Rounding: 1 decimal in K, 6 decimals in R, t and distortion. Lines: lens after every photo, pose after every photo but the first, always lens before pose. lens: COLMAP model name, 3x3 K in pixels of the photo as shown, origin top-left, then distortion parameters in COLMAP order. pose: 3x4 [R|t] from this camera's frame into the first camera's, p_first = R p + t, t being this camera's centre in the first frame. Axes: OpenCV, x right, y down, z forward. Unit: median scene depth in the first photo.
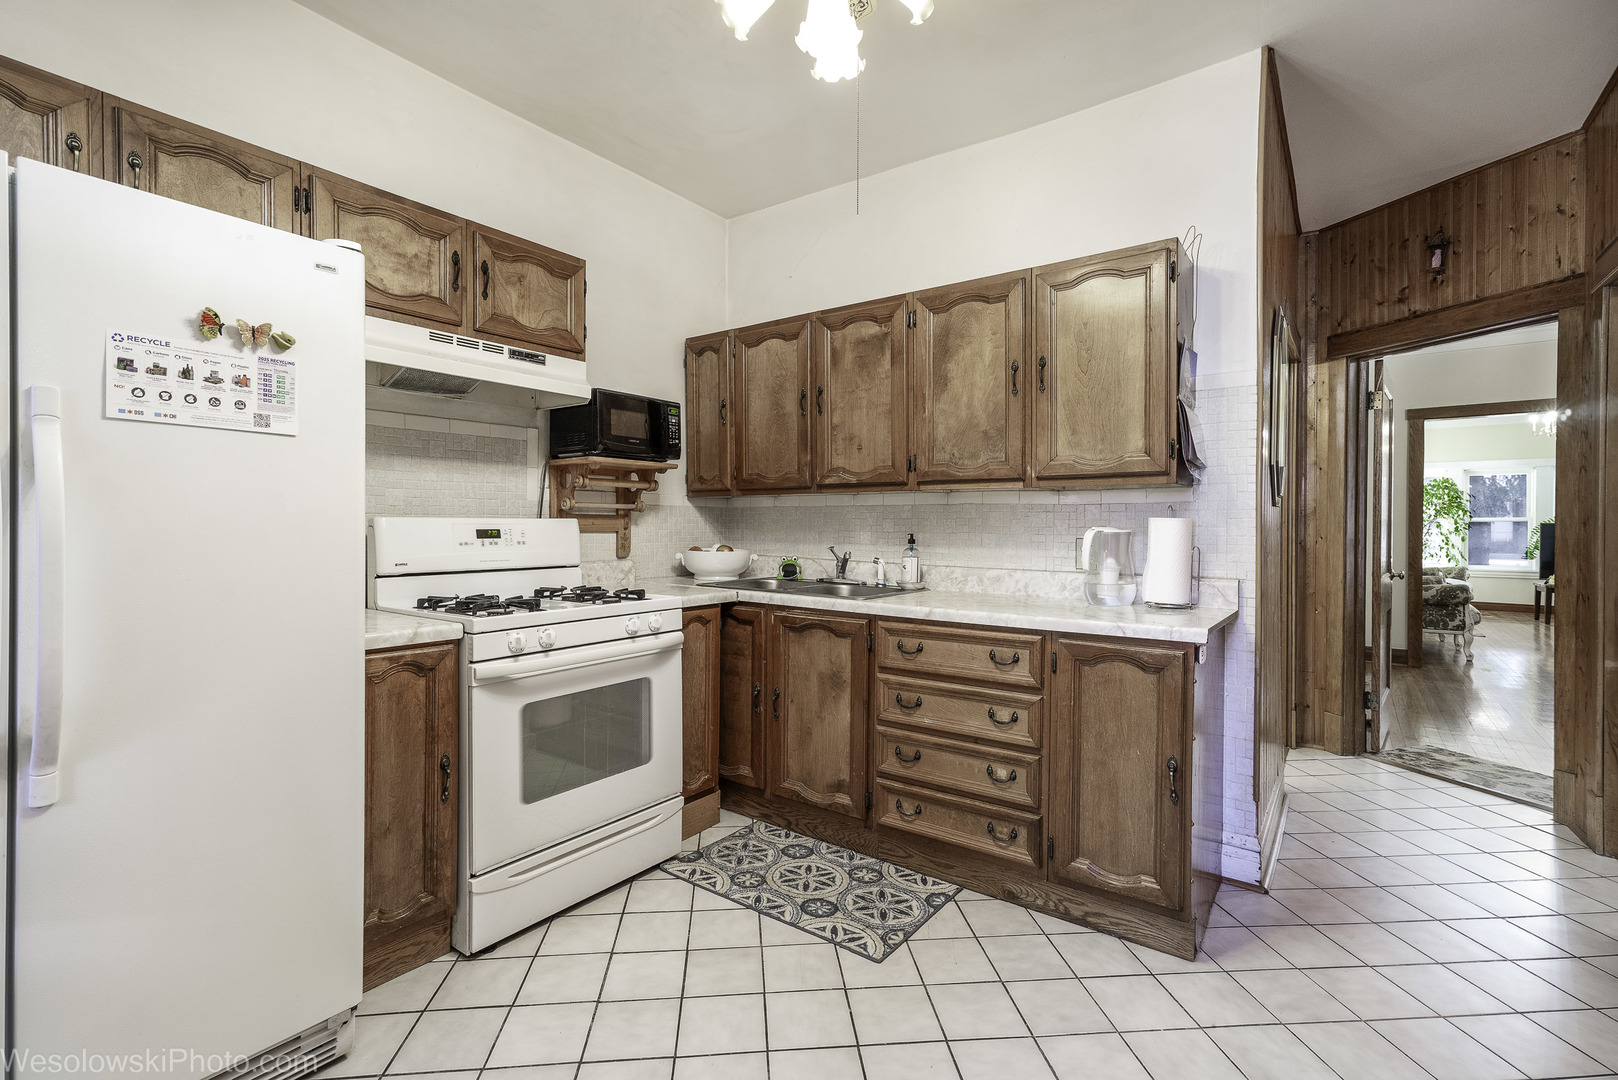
lens RADIAL K [[729.6, 0, 809.7], [0, 729.6, 528.8], [0, 0, 1]] dist [0.003427, 0.000765]
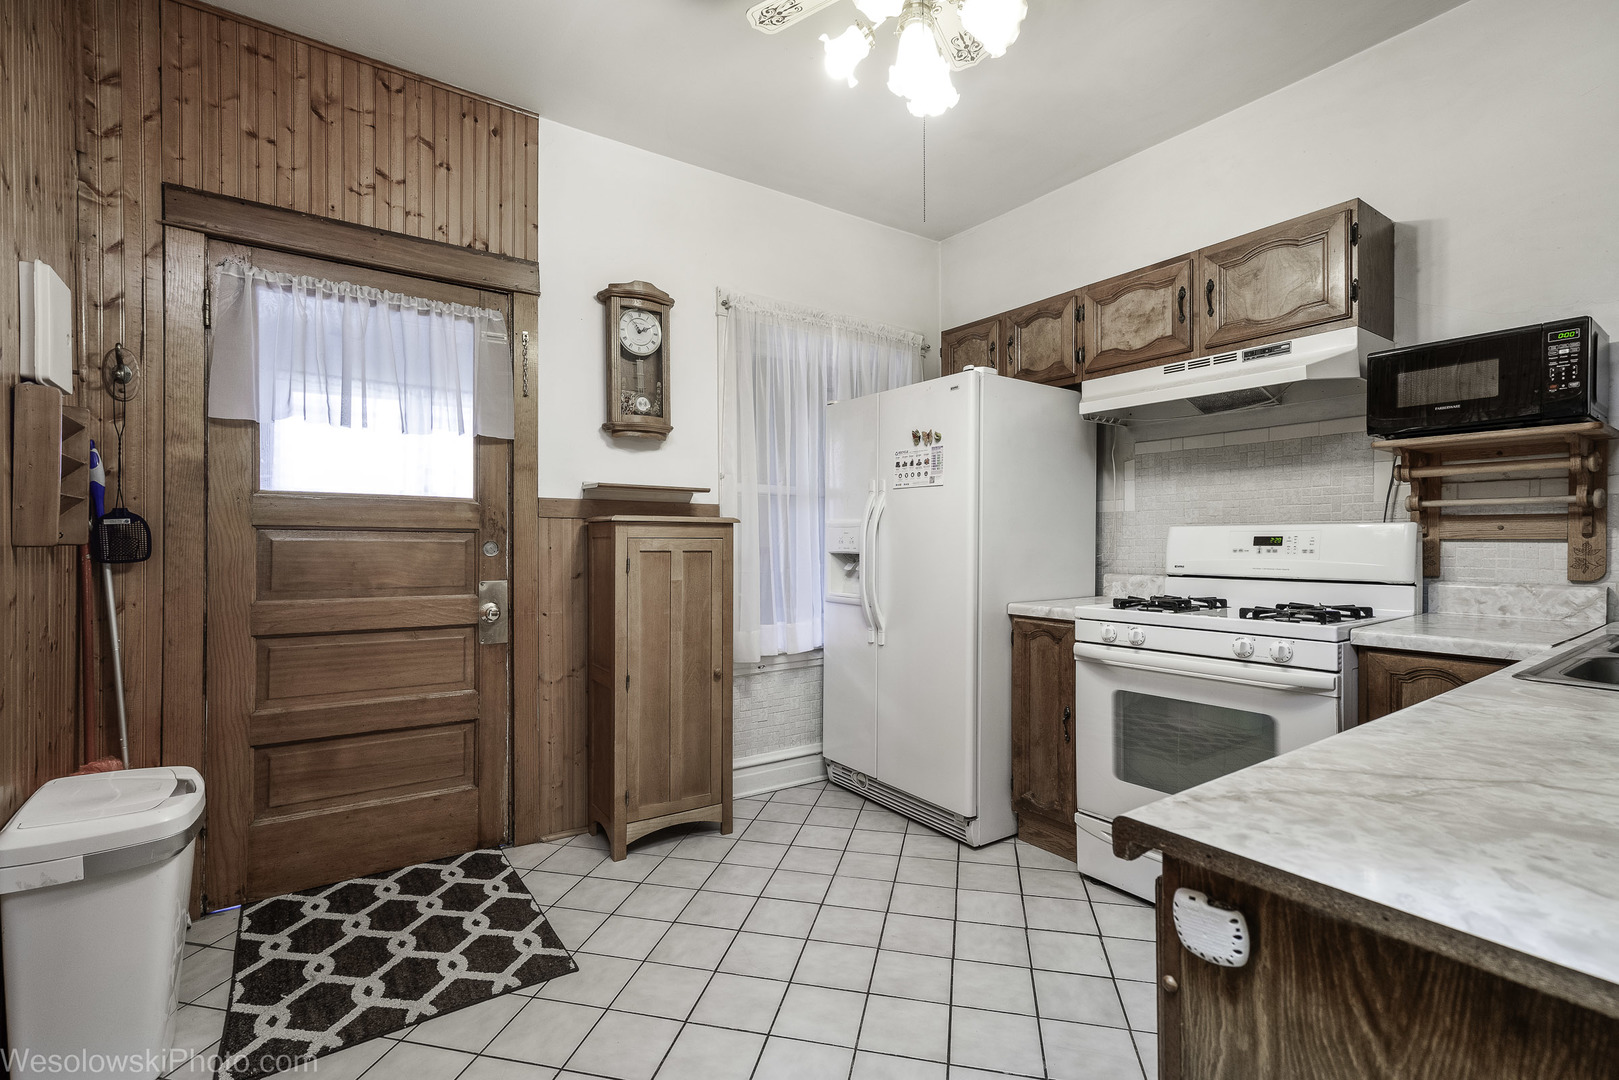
lens RADIAL K [[730.0, 0, 802.2], [0, 730.0, 539.0], [0, 0, 1]] dist [0.003427, 0.000765]
pose [[-0.298894, -0.005201, -0.954272, 0.705564], [-0.003705, 0.999984, -0.004289, 0.011045], [0.954279, 0.002253, -0.298909, 0.732092]]
